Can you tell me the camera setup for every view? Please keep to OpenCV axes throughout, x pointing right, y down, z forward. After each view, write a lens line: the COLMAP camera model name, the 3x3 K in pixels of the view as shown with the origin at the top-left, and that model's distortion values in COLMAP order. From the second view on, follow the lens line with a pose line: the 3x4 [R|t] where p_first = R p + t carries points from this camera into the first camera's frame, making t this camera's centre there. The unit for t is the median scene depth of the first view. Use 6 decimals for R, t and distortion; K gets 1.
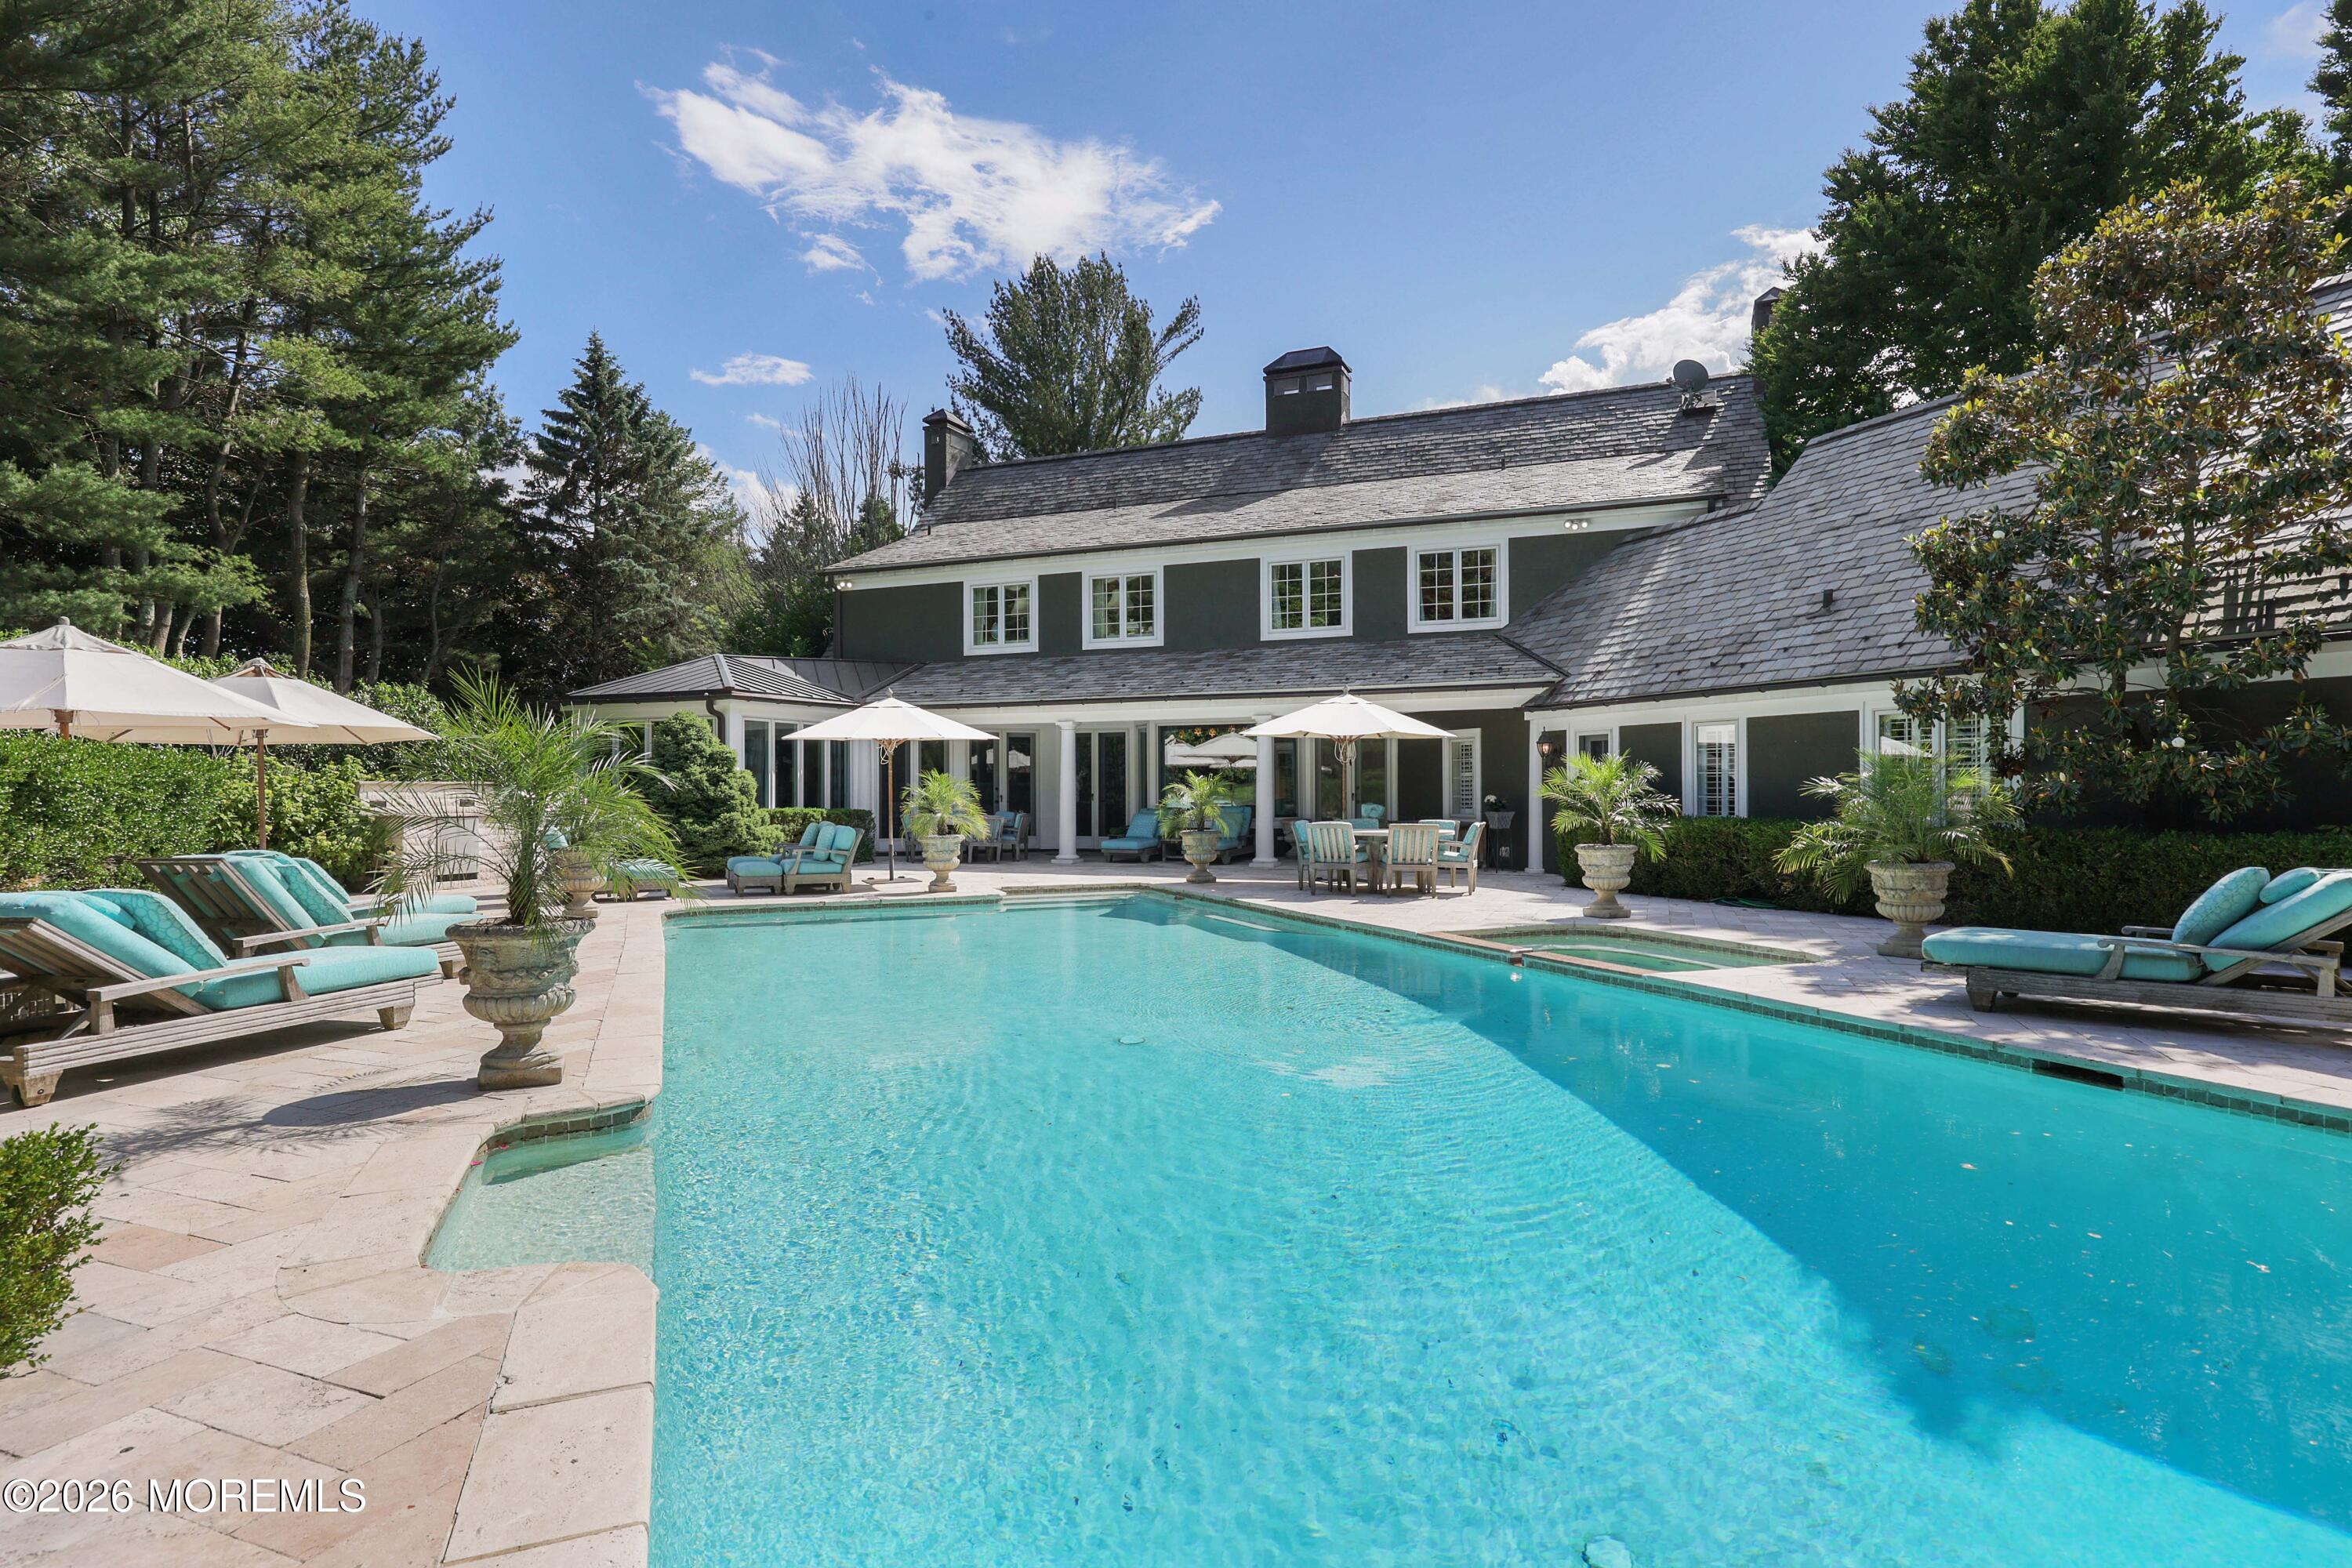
lens RADIAL K [[1222.0, 0, 1176.4], [0, 1222.0, 784.6], [0, 0, 1]] dist [0.002551, 0.001182]
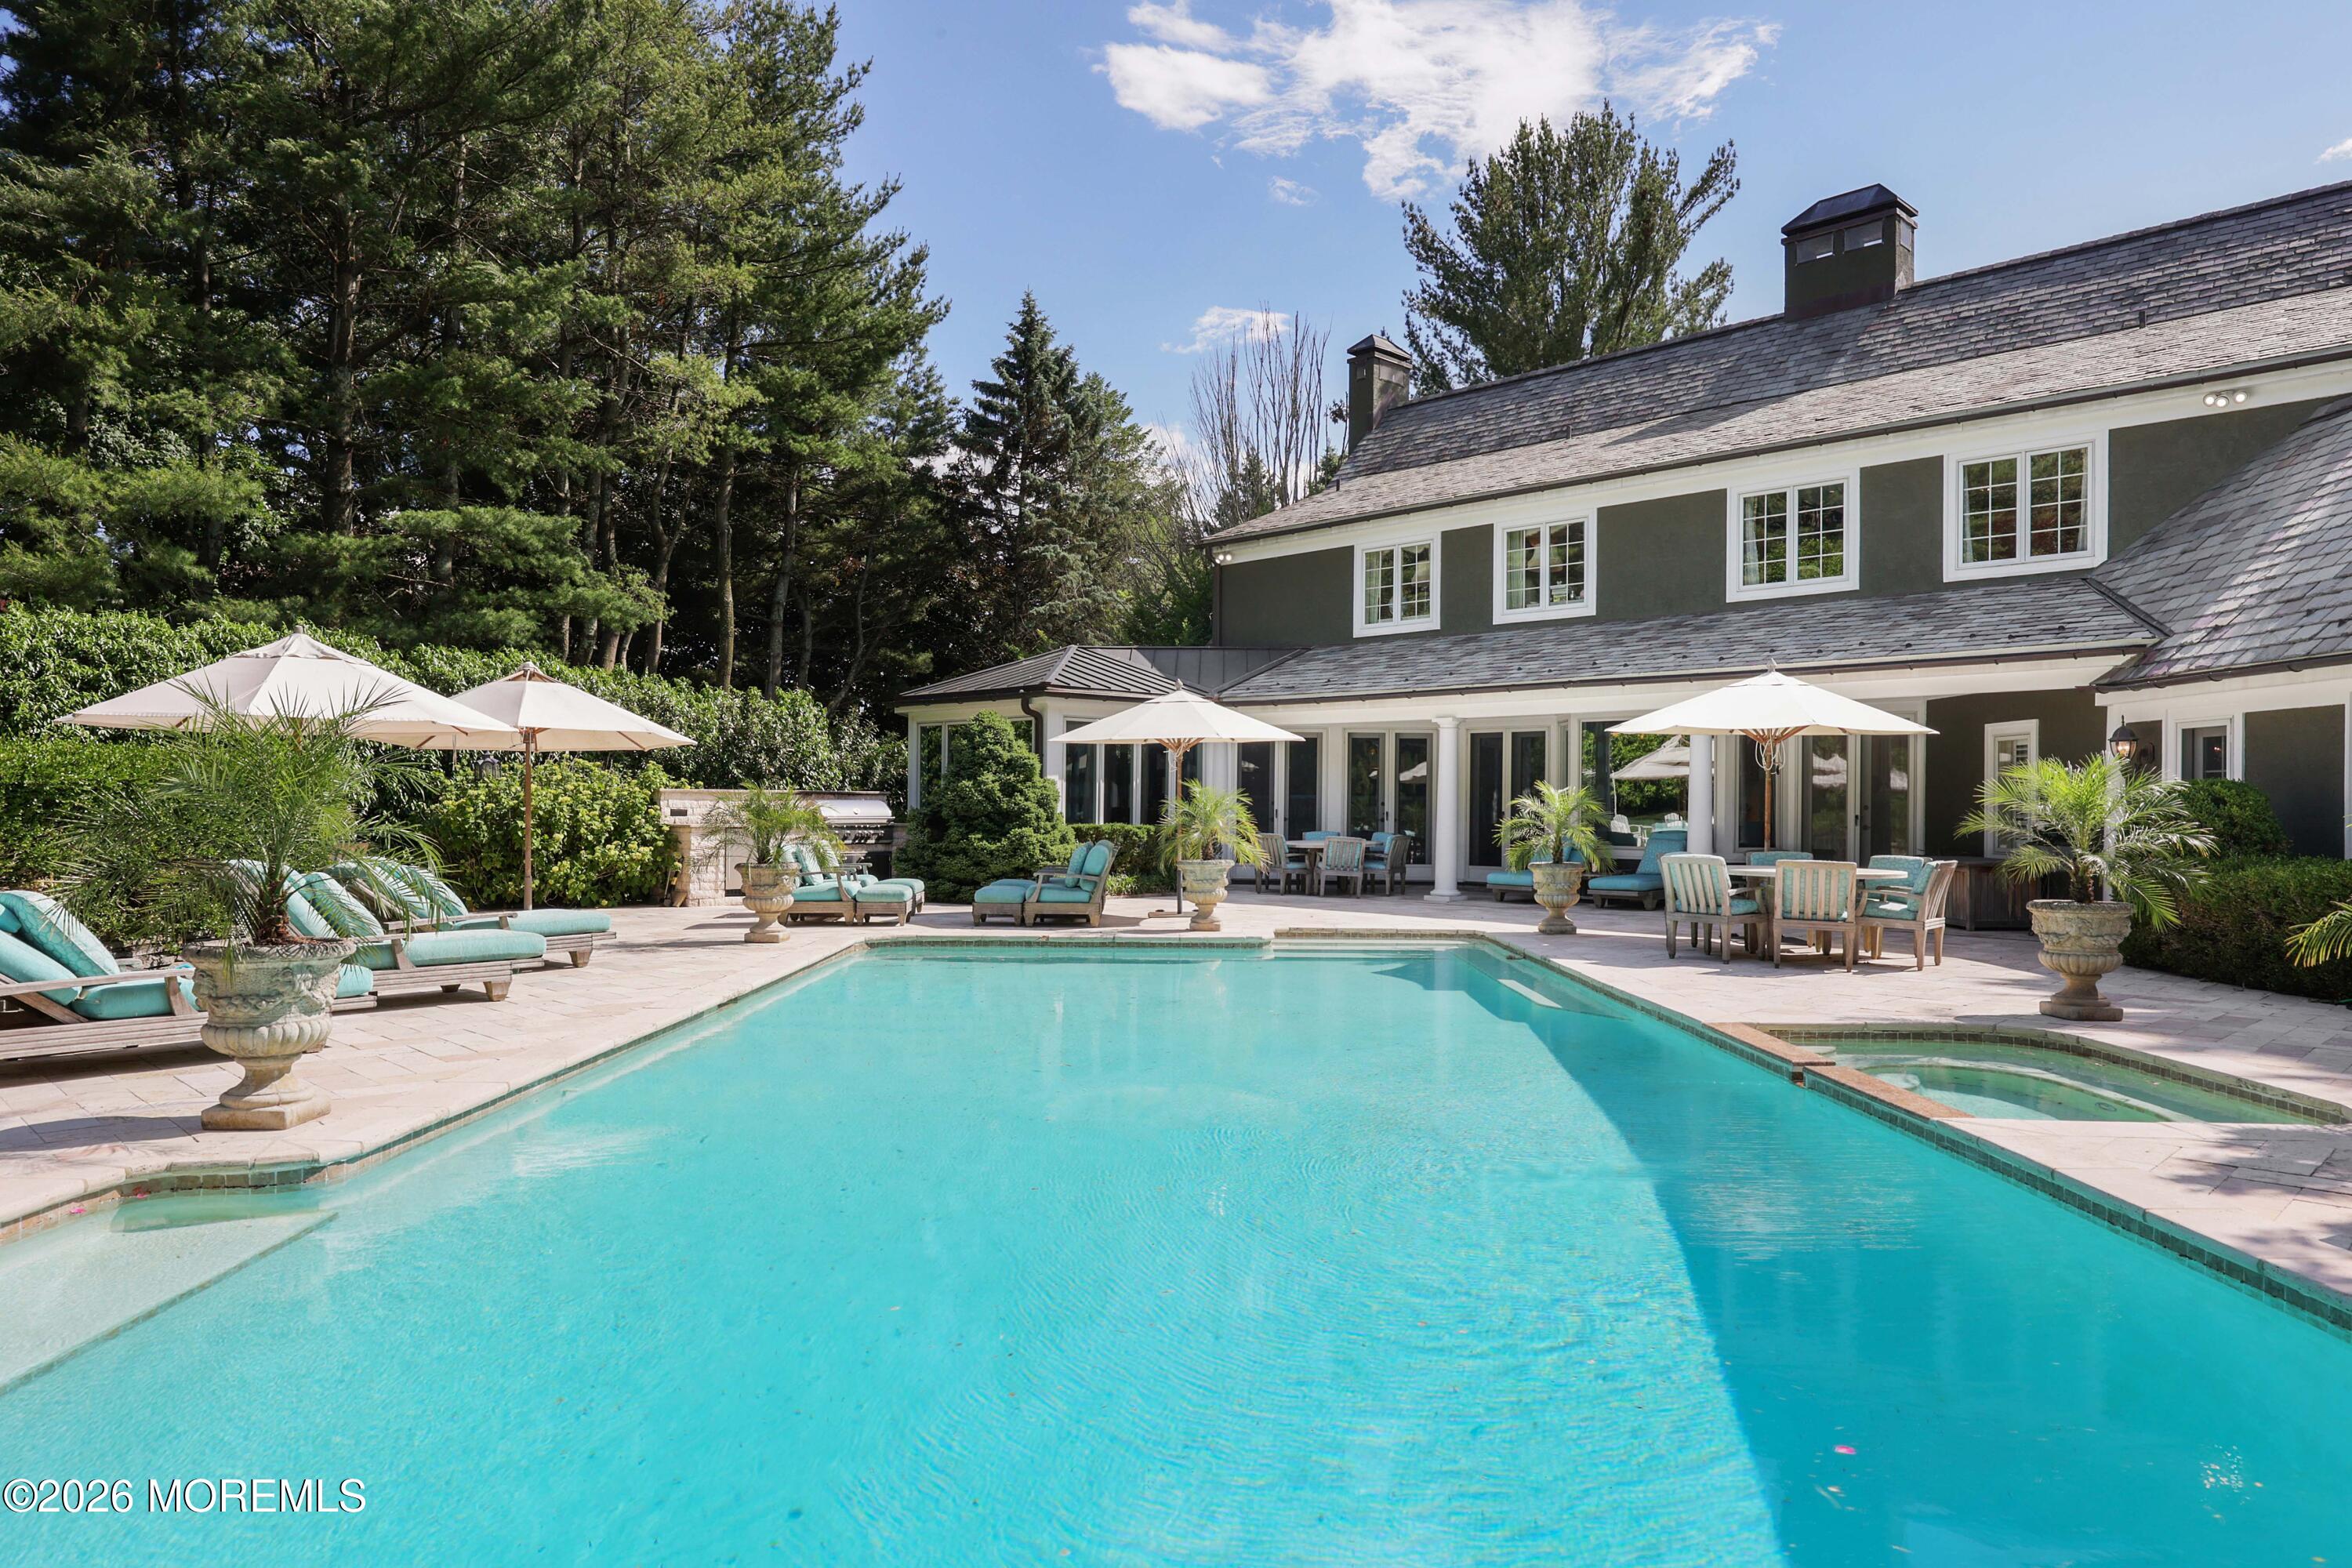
lens RADIAL K [[1488.1, 0, 1186.0], [0, 1488.1, 801.5], [0, 0, 1]] dist [0.004196, -0.004230]
pose [[0.919818, 0.009625, -0.392227, 0.121537], [-0.009089, 0.999953, 0.003226, -0.000093], [0.392240, 0.000598, 0.919863, 0.064766]]
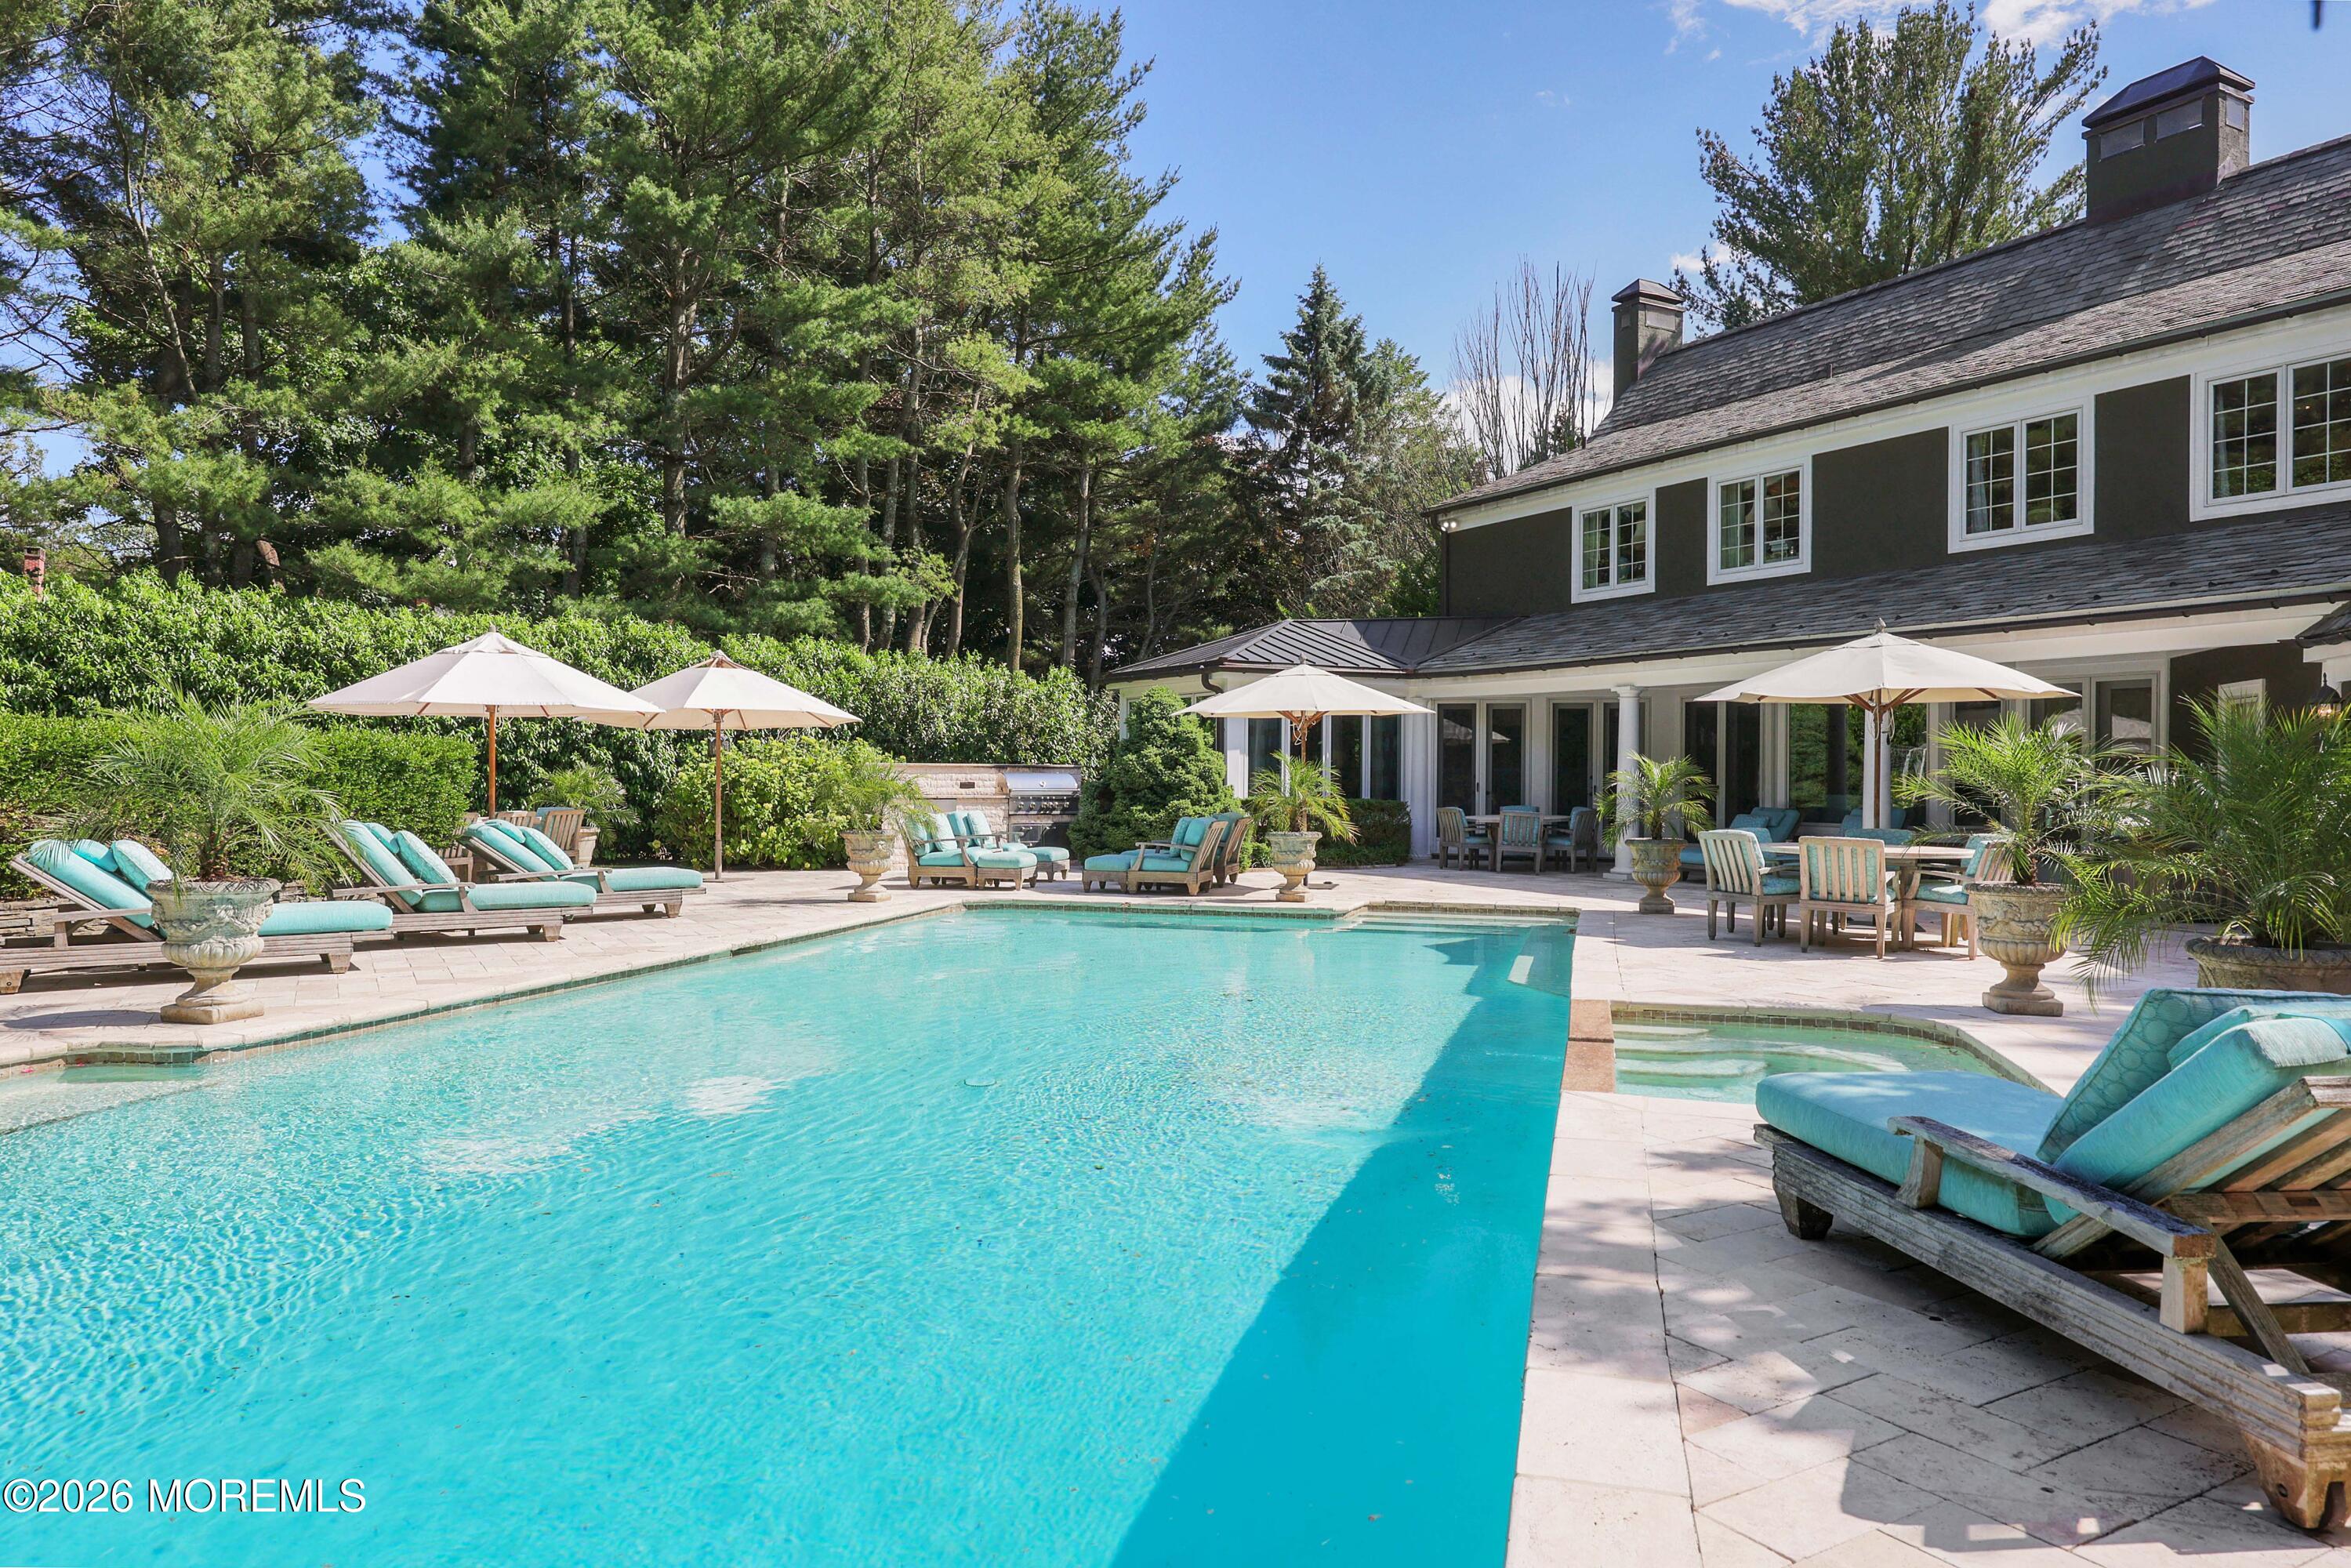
lens RADIAL K [[1523.4, 0, 1167.6], [0, 1523.4, 770.9], [0, 0, 1]] dist [0.013820, -0.005909]
pose [[0.777539, 0.007965, -0.628784, 0.259017], [-0.008026, 0.999964, 0.002742, -0.000974], [0.628783, 0.002914, 0.777575, 0.106413]]
